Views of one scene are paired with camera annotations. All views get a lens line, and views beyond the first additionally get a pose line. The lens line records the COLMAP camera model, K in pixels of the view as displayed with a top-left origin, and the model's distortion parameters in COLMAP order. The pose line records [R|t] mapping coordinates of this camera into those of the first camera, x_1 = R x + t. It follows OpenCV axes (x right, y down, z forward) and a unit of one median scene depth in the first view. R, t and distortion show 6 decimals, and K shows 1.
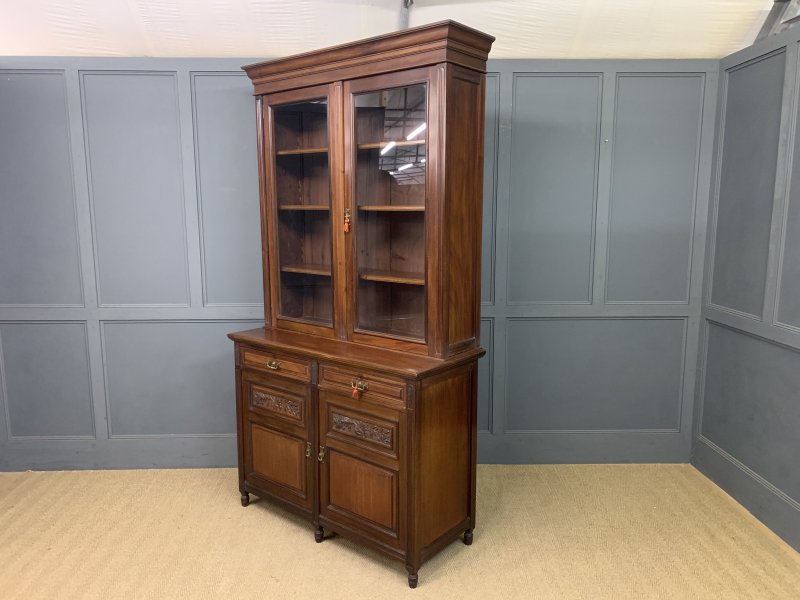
lens RADIAL K [[612.0, 0, 396.1], [0, 612.0, 286.5], [0, 0, 1]] dist [0.042342, -0.031234]
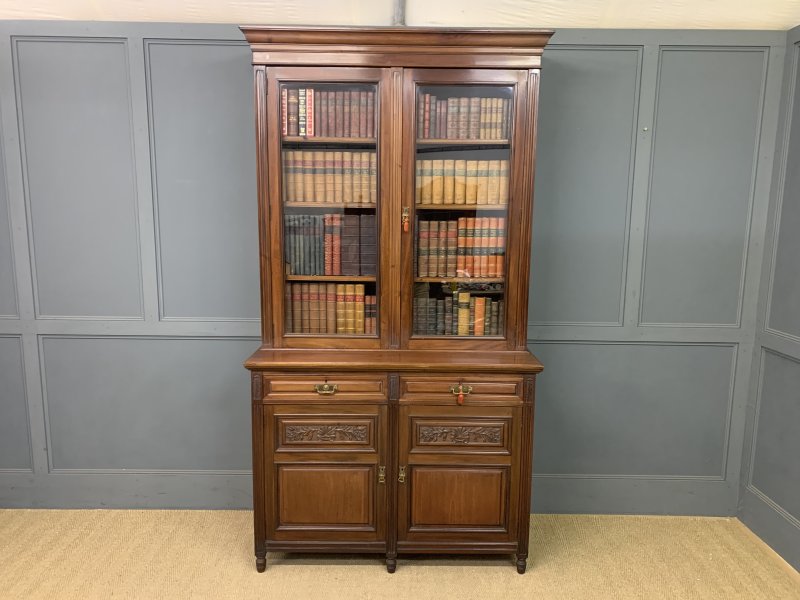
lens RADIAL K [[612.0, 0, 396.0], [0, 612.0, 297.8], [0, 0, 1]] dist [0.042342, -0.031234]
pose [[0.777604, -0.076180, 0.624122, -0.680262], [0.067129, 0.997018, 0.038058, -0.026013], [-0.625160, 0.012302, 0.780400, 0.286852]]
